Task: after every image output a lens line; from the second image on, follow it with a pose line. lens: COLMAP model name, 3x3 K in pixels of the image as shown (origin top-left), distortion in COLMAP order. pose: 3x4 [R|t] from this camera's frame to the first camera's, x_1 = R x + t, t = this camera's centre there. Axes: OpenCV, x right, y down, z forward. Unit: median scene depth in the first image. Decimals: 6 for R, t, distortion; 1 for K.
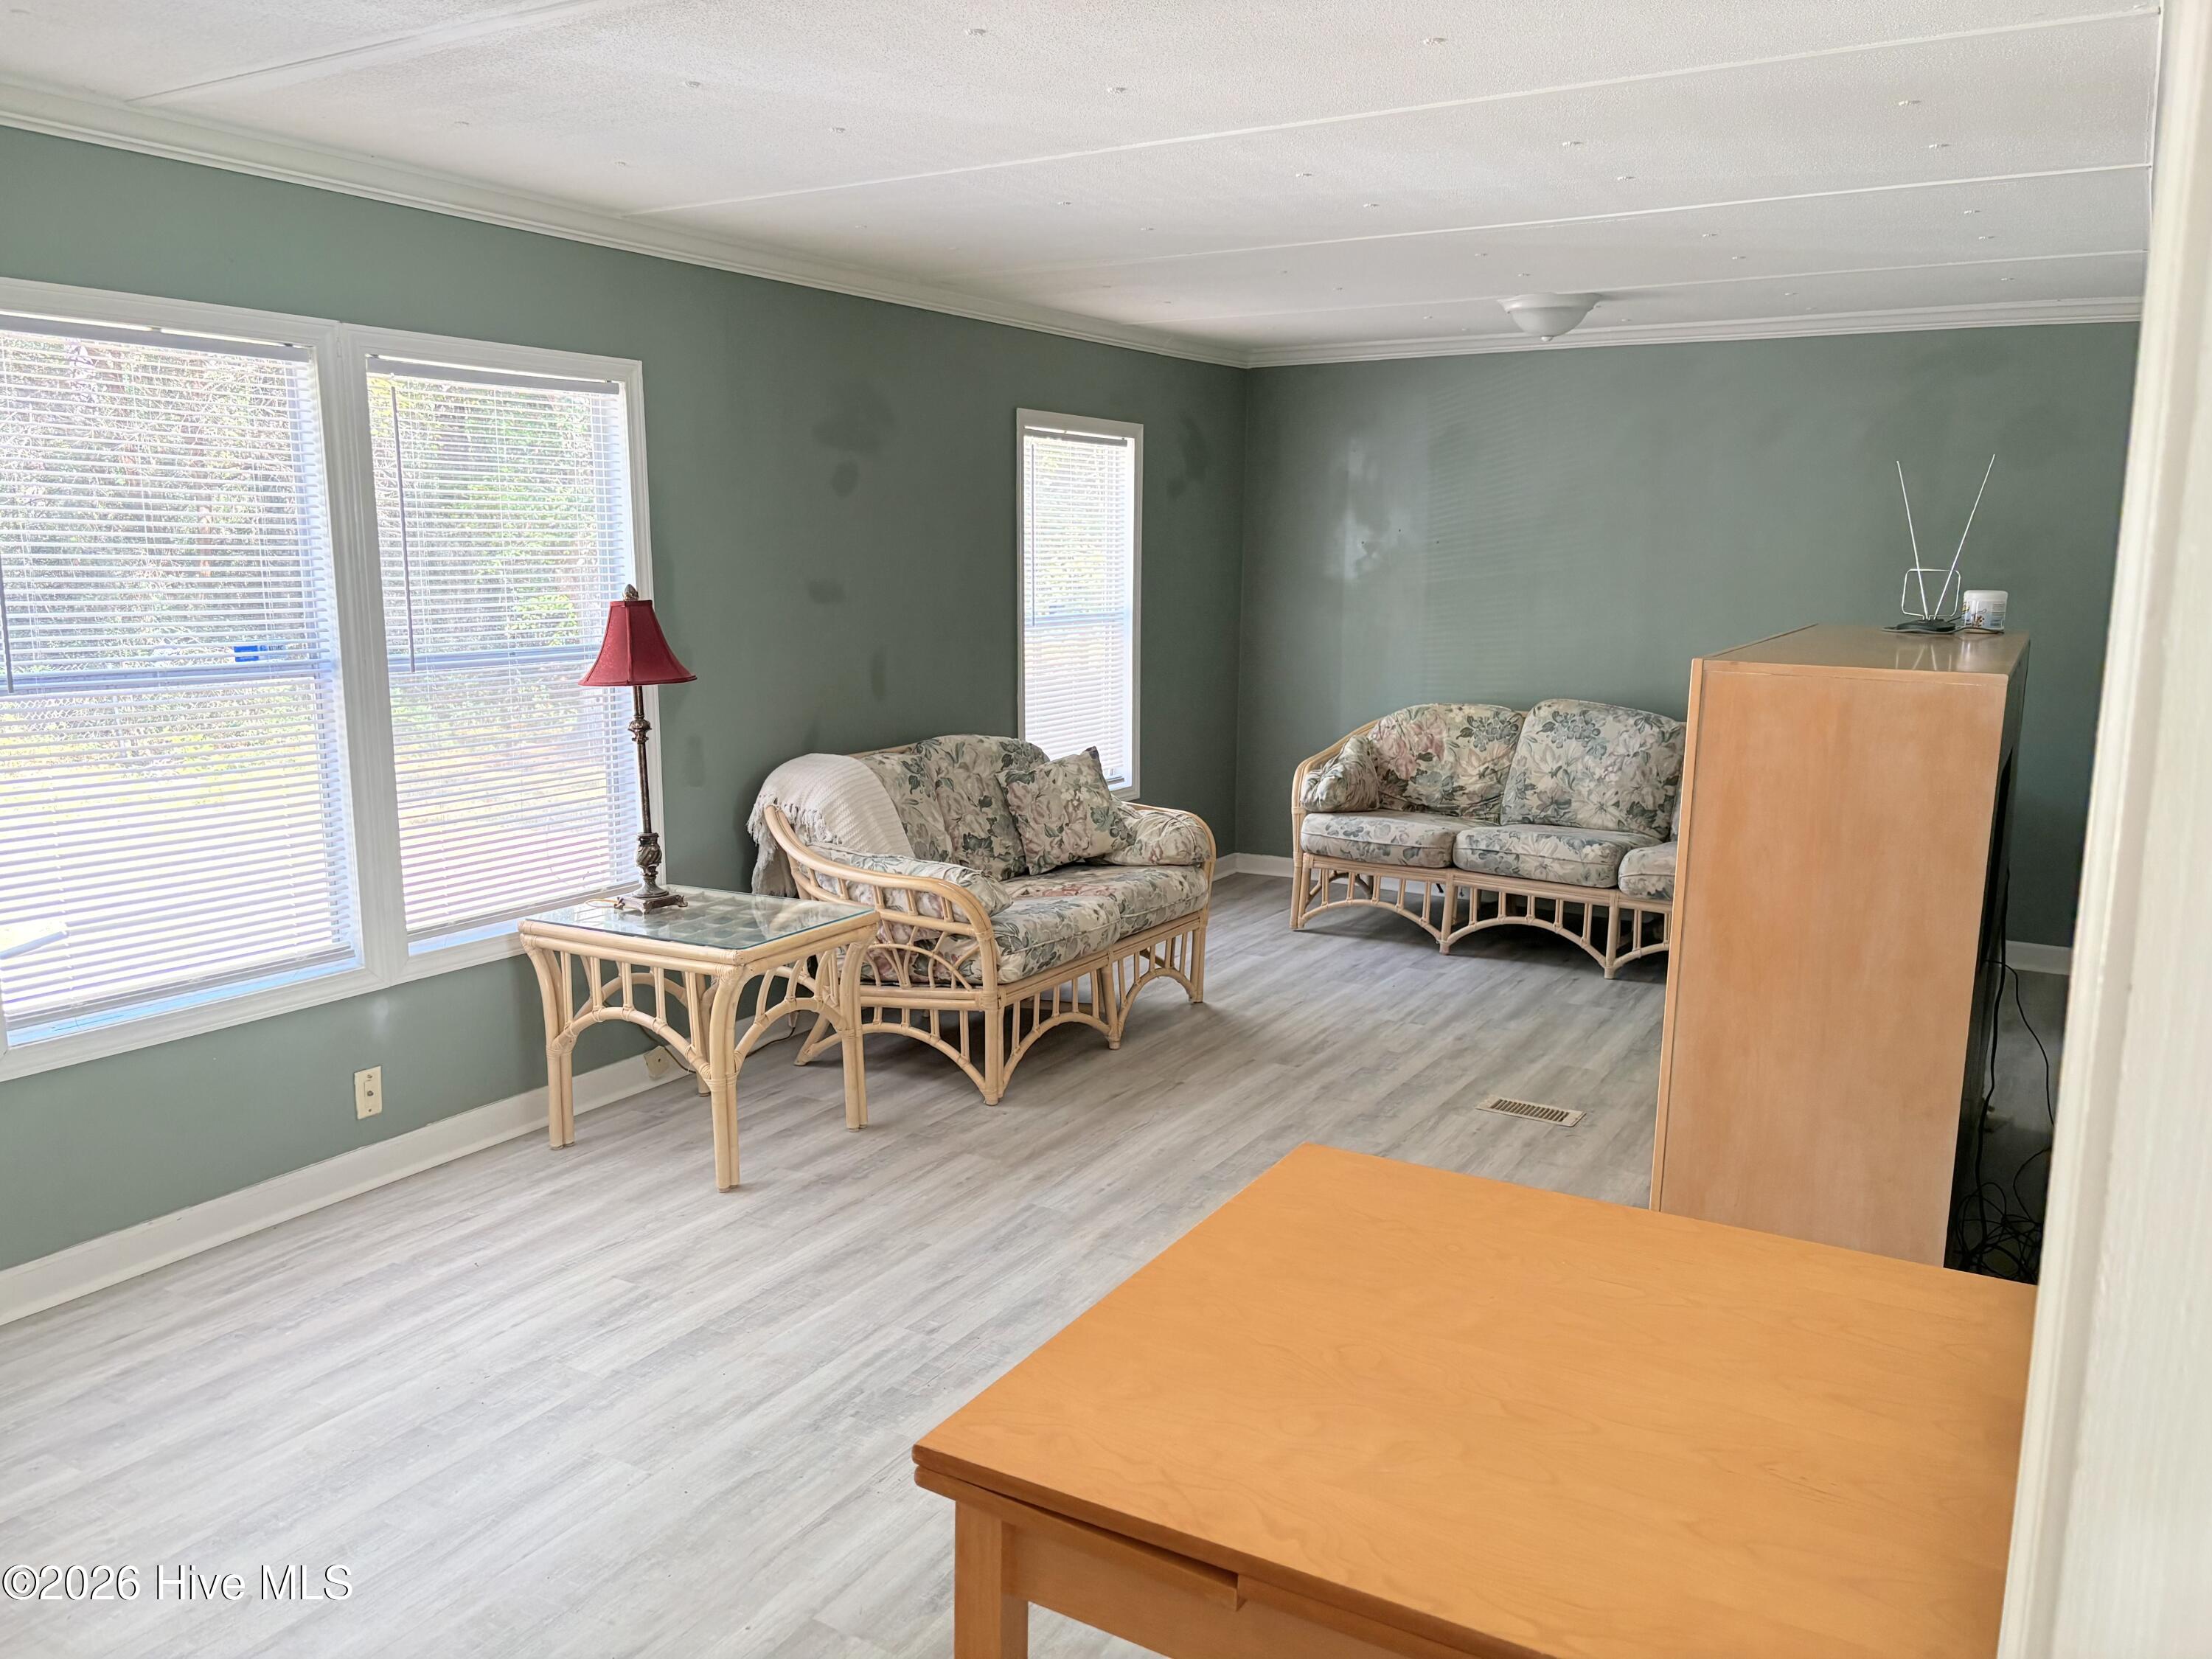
lens RADIAL K [[1677.9, 0, 1086.2], [0, 1677.9, 843.7], [0, 0, 1]] dist [0.051212, -0.061276]
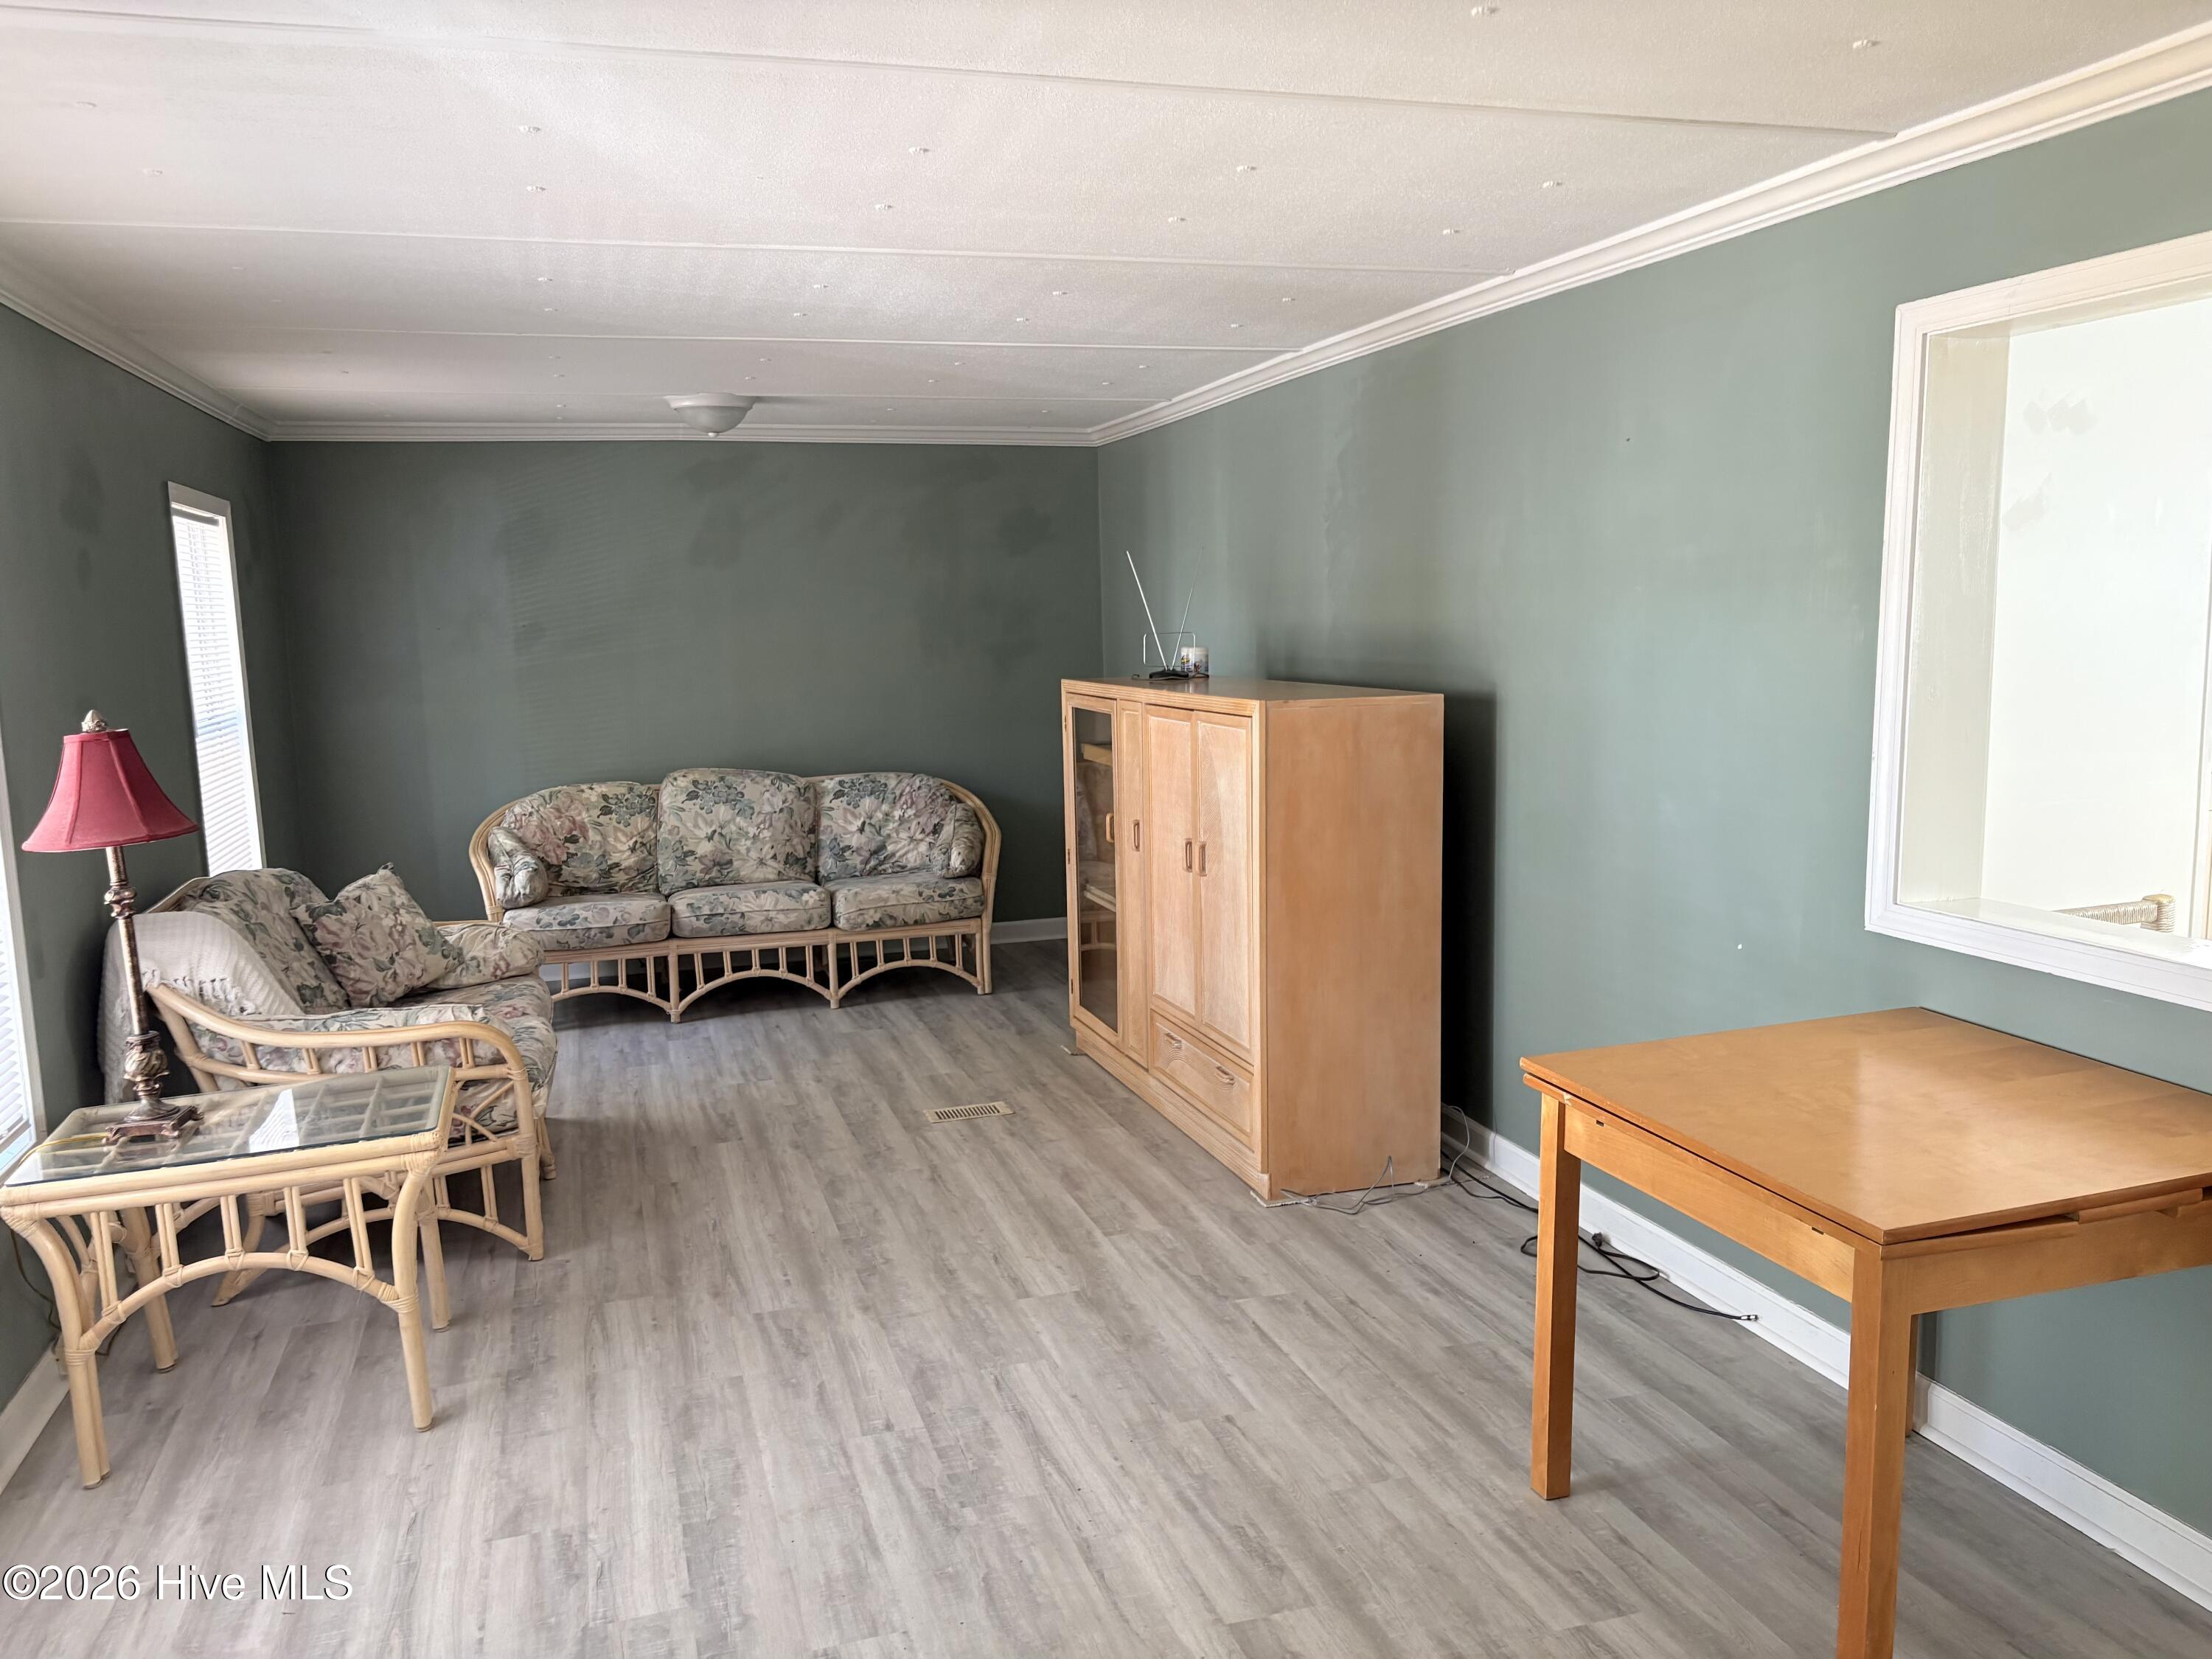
lens RADIAL K [[1677.9, 0, 1104.8], [0, 1677.9, 847.1], [0, 0, 1]] dist [0.051212, -0.061276]
pose [[0.655475, -0.132285, 0.743541, -0.419305], [0.164060, 0.985970, 0.030787, -0.032964], [-0.737181, 0.101805, 0.667982, 0.128326]]
